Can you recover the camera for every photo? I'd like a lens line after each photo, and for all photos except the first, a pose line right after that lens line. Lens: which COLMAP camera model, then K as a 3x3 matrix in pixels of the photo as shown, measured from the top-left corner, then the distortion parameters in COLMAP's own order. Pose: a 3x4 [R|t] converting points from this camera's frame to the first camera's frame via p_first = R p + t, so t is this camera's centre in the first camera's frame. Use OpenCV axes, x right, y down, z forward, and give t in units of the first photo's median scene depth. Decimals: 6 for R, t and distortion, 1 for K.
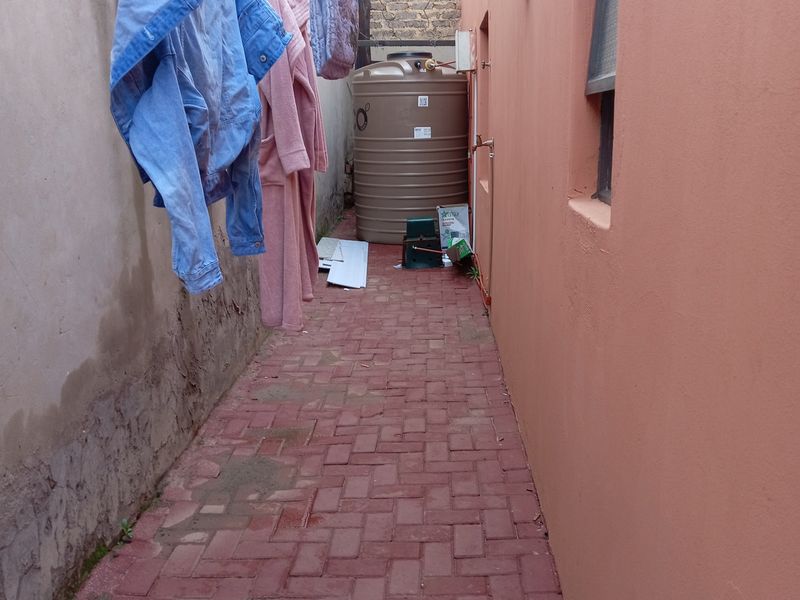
lens RADIAL K [[677.6, 0, 414.7], [0, 677.6, 280.3], [0, 0, 1]] dist [0.098655, -0.204156]
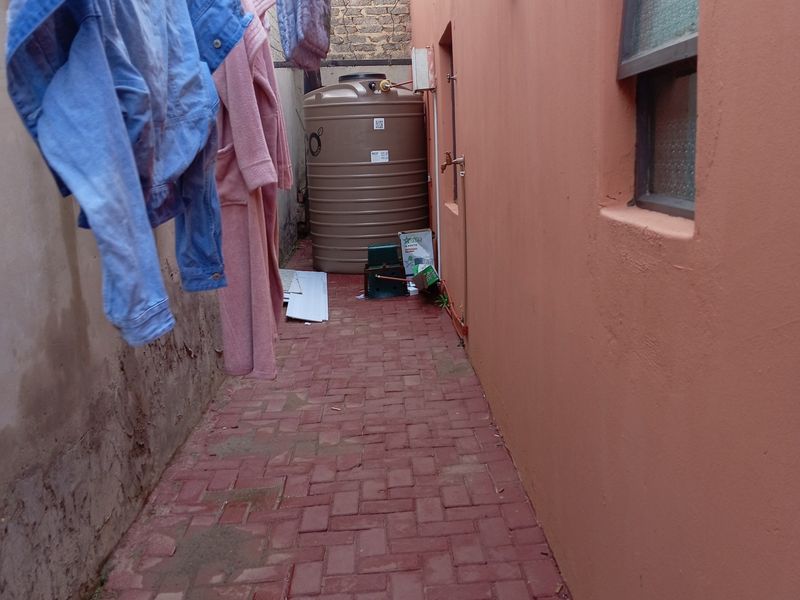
lens RADIAL K [[703.0, 0, 409.6], [0, 703.0, 288.8], [0, 0, 1]] dist [0.091354, -0.170499]
pose [[0.998014, -0.036518, 0.051324, -0.031494], [0.038036, 0.998858, -0.028923, -0.003729], [-0.050209, 0.030818, 0.998263, 0.105053]]
